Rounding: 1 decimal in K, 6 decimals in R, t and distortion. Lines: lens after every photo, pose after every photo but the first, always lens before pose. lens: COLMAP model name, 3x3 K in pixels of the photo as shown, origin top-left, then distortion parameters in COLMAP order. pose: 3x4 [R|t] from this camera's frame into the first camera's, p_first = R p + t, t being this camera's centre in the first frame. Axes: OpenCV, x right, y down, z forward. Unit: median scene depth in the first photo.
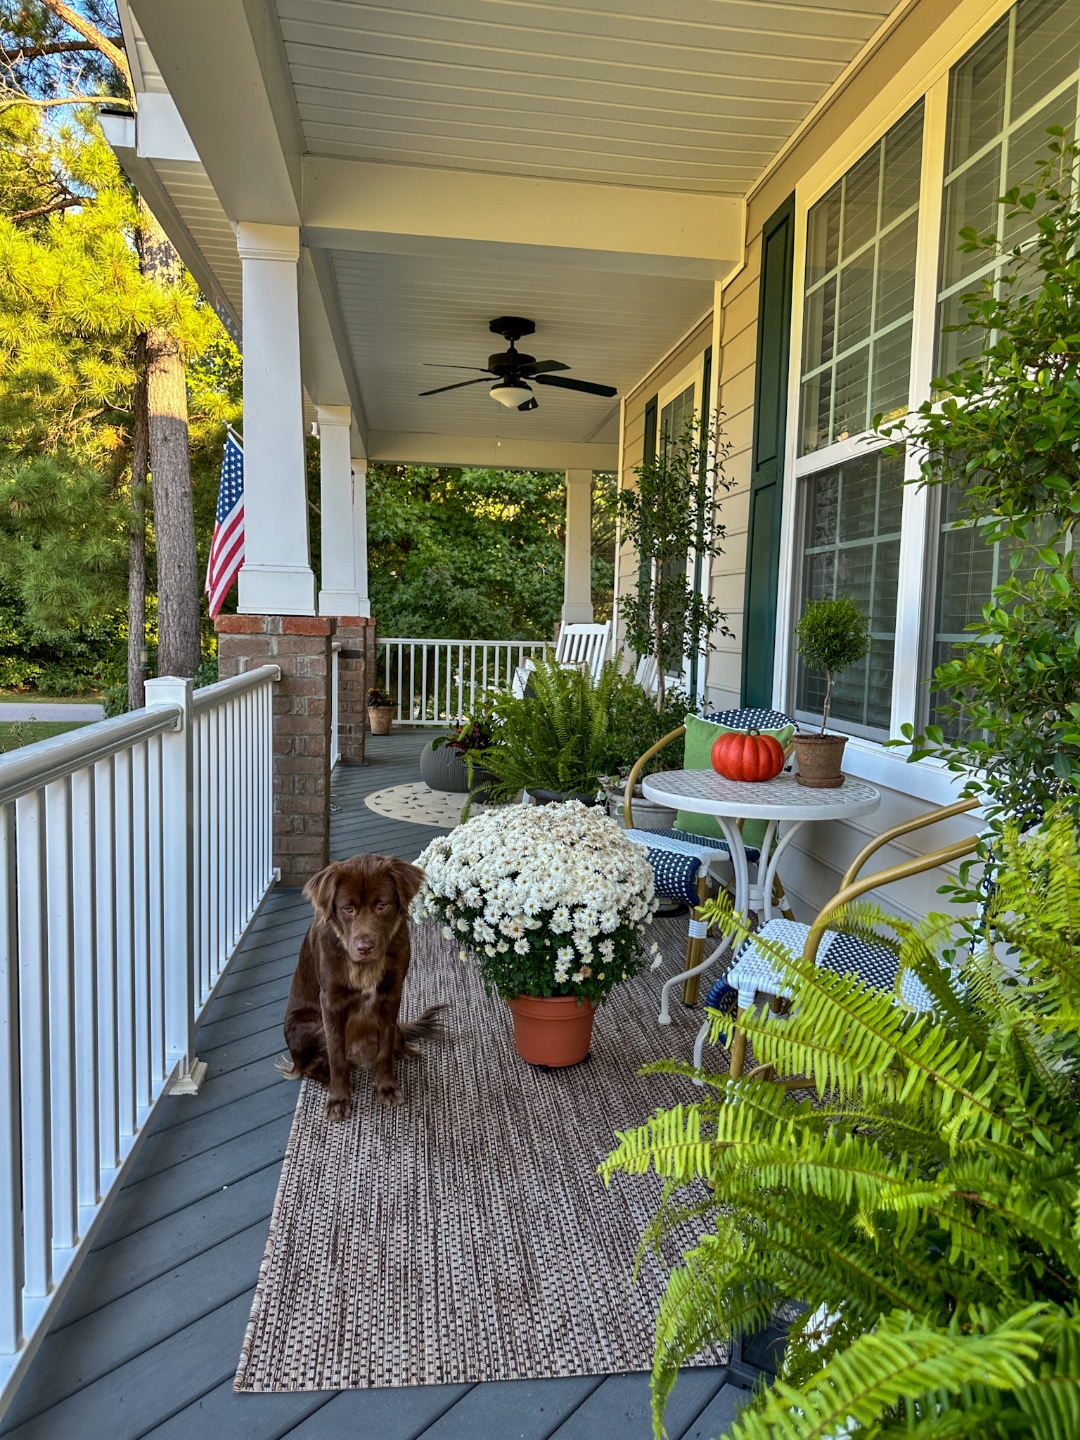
lens RADIAL K [[1024.1, 0, 540.0], [0, 1024.1, 720.0], [0, 0, 1]] dist [0.048750, -0.063209]
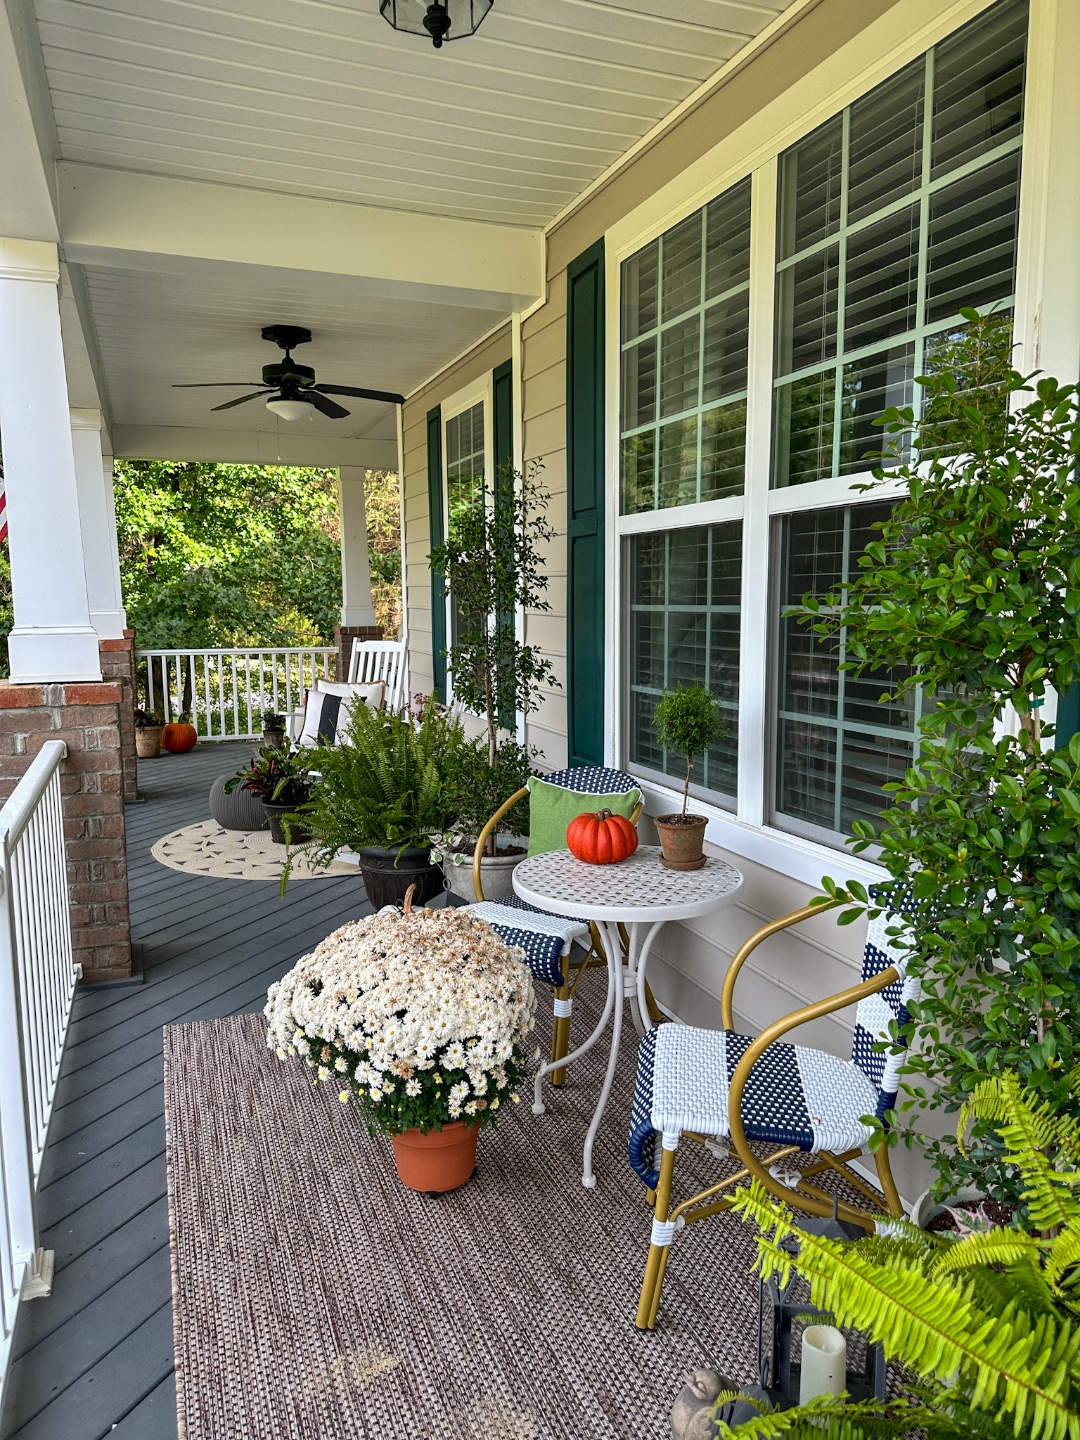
lens RADIAL K [[1008.1, 0, 544.8], [0, 1008.1, 735.4], [0, 0, 1]] dist [0.065624, -0.103727]
pose [[0.969903, -0.060095, 0.235958, -0.100985], [0.048805, 0.997380, 0.053403, -0.145180], [-0.238549, -0.040280, 0.970295, 0.079767]]
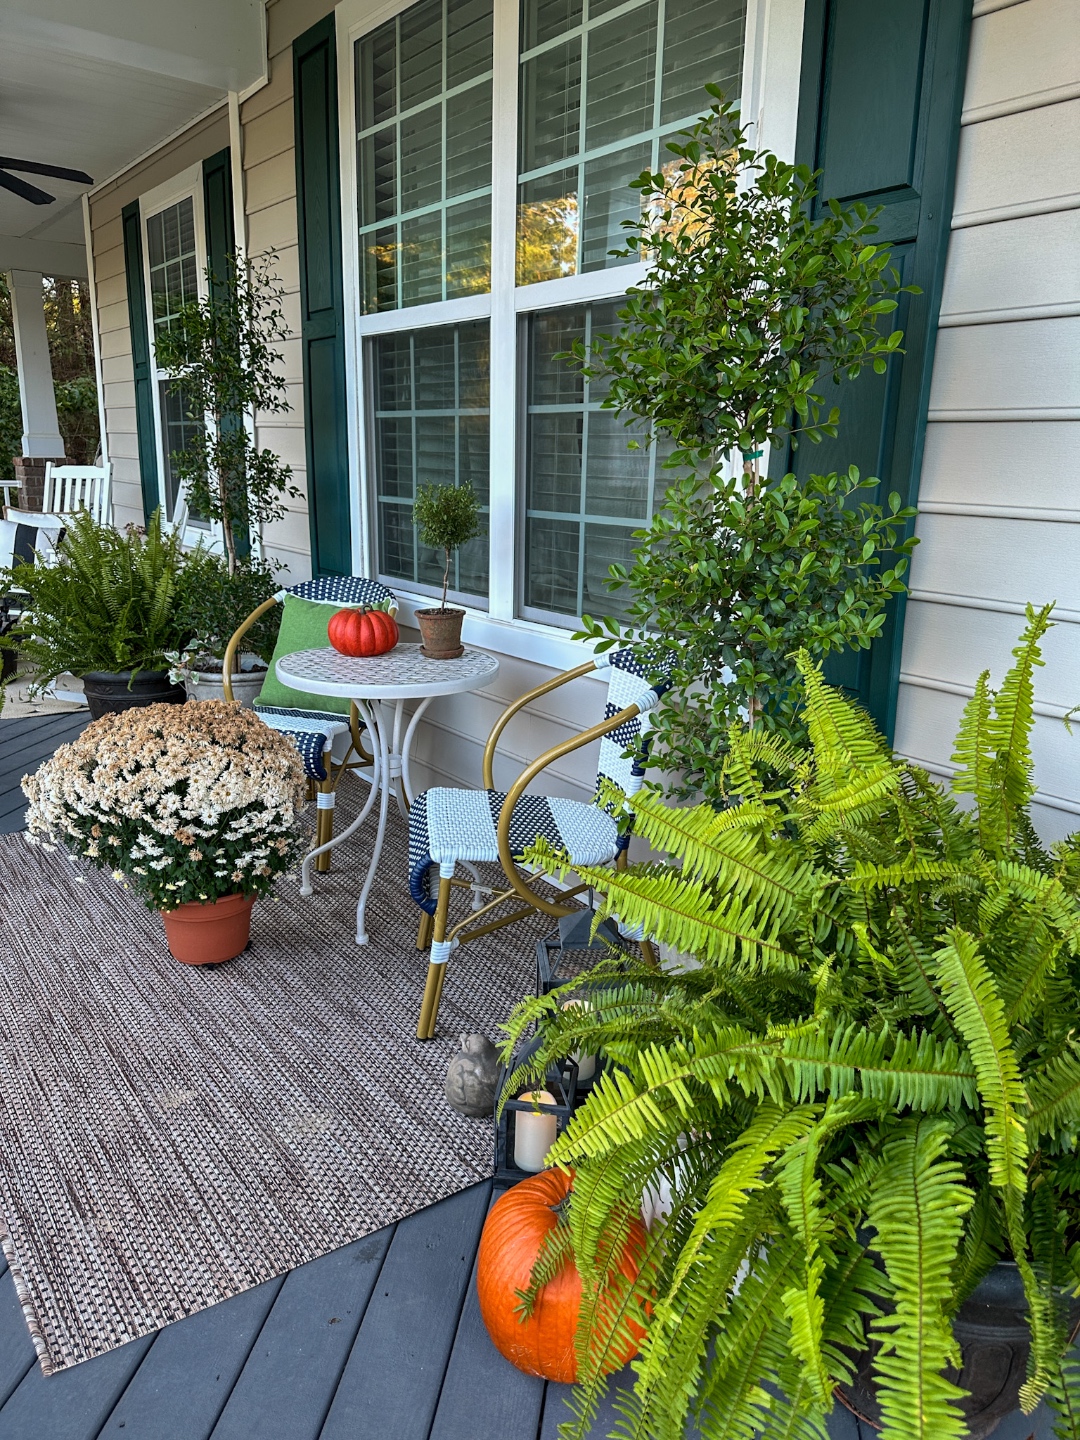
lens RADIAL K [[1029.0, 0, 543.6], [0, 1029.0, 717.3], [0, 0, 1]] dist [0.031194, -0.034087]
pose [[0.870062, -0.122478, 0.477484, -0.178166], [0.040685, 0.983179, 0.178057, -0.067717], [-0.491260, -0.135494, 0.860410, 0.016399]]
